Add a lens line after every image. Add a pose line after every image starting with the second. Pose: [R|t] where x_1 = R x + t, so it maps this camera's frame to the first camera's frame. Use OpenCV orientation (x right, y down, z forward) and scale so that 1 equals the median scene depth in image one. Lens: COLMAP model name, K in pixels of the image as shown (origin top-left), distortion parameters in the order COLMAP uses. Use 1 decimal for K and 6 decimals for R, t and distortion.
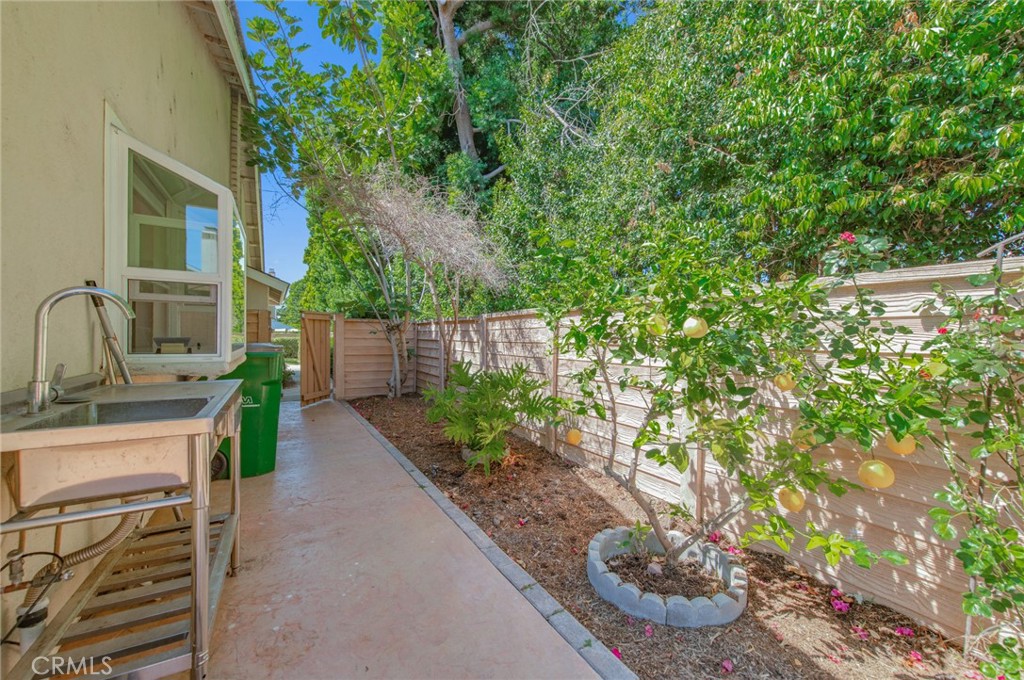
lens RADIAL K [[403.4, 0, 513.0], [0, 403.4, 339.9], [0, 0, 1]] dist [0.013049, -0.003589]
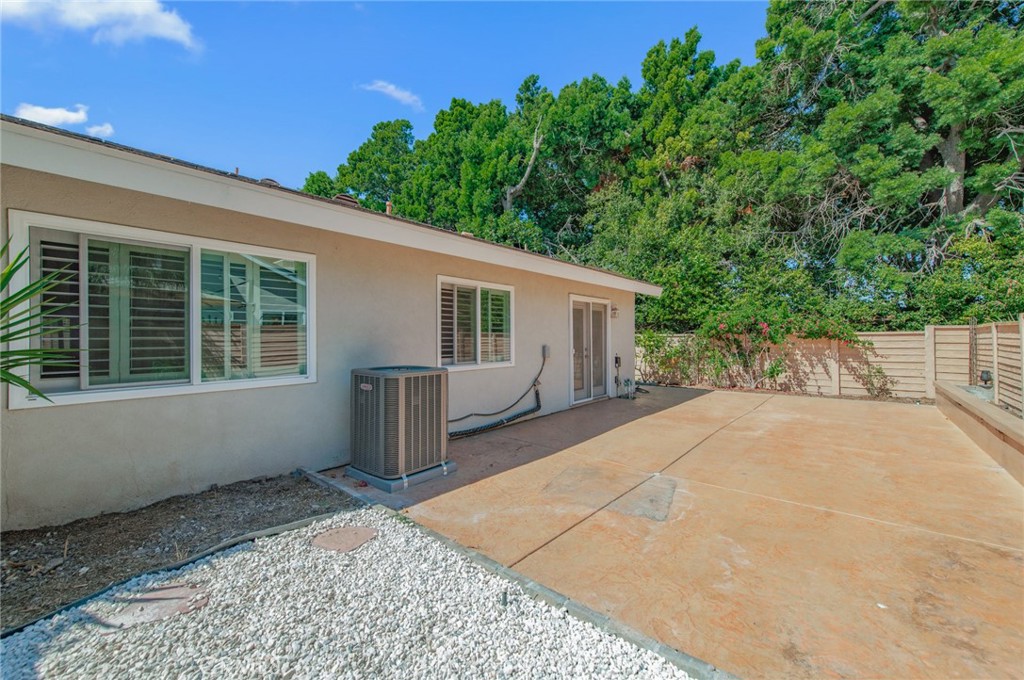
lens RADIAL K [[403.4, 0, 516.7], [0, 403.4, 337.4], [0, 0, 1]] dist [0.013049, -0.003589]
pose [[0.943765, -0.011231, 0.330425, -2.109636], [0.014572, 0.999865, -0.007636, -0.062149], [-0.330295, 0.012022, 0.943801, -2.515779]]
